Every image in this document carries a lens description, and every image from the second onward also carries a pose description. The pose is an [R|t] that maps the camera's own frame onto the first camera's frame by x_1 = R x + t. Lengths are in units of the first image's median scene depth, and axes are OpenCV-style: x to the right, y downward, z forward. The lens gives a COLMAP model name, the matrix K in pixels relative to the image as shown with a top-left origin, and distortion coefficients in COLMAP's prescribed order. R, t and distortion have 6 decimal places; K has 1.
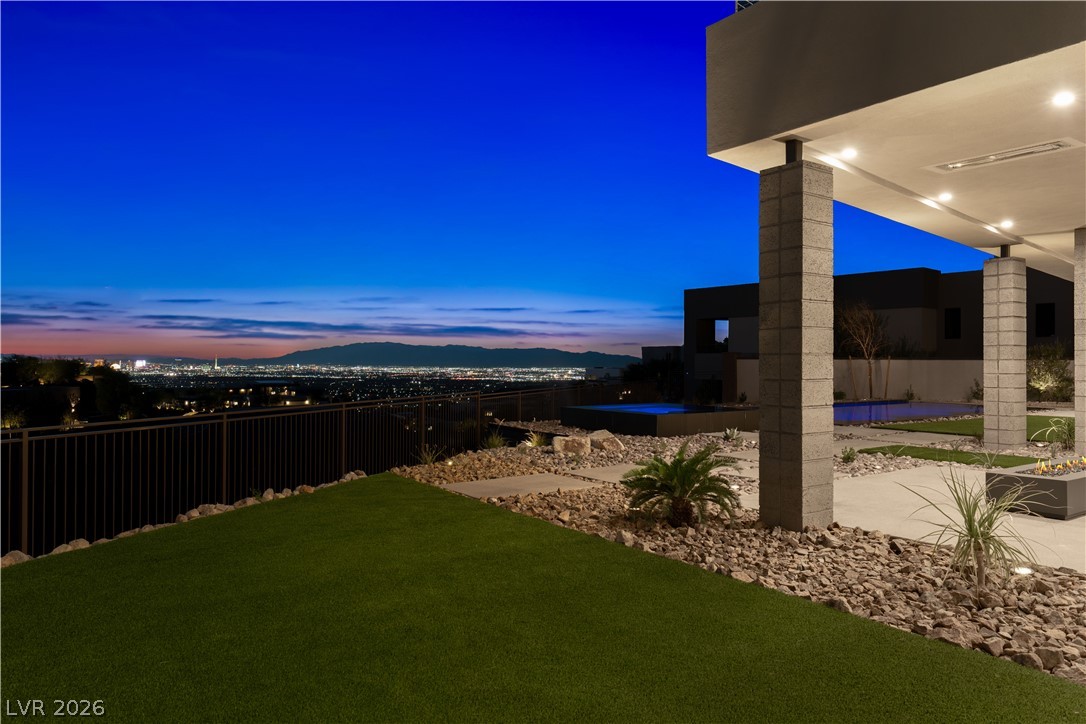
lens RADIAL K [[704.3, 0, 537.1], [0, 704.3, 366.0], [0, 0, 1]] dist [-0.000197, 0.000071]
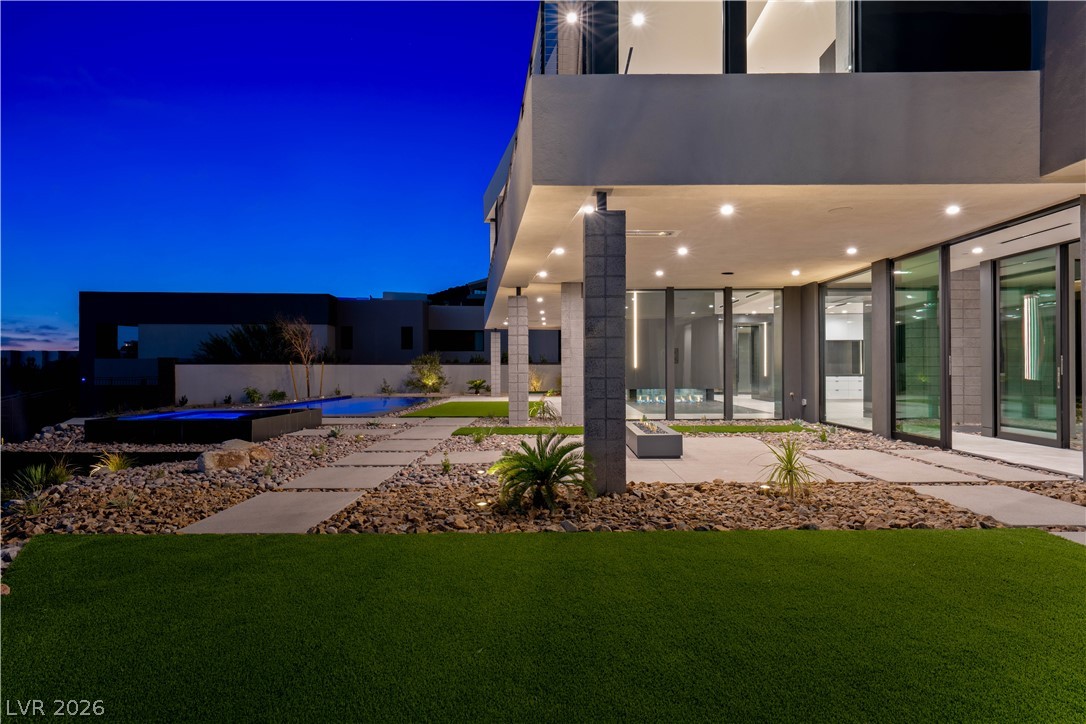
lens RADIAL K [[571.8, 0, 544.7], [0, 571.8, 365.7], [0, 0, 1]] dist [0.001664, 0.000107]
pose [[0.583598, -0.002977, 0.812037, -0.658815], [0.009674, 0.999948, -0.003286, 0.000305], [-0.811985, 0.009773, 0.583597, 0.565822]]
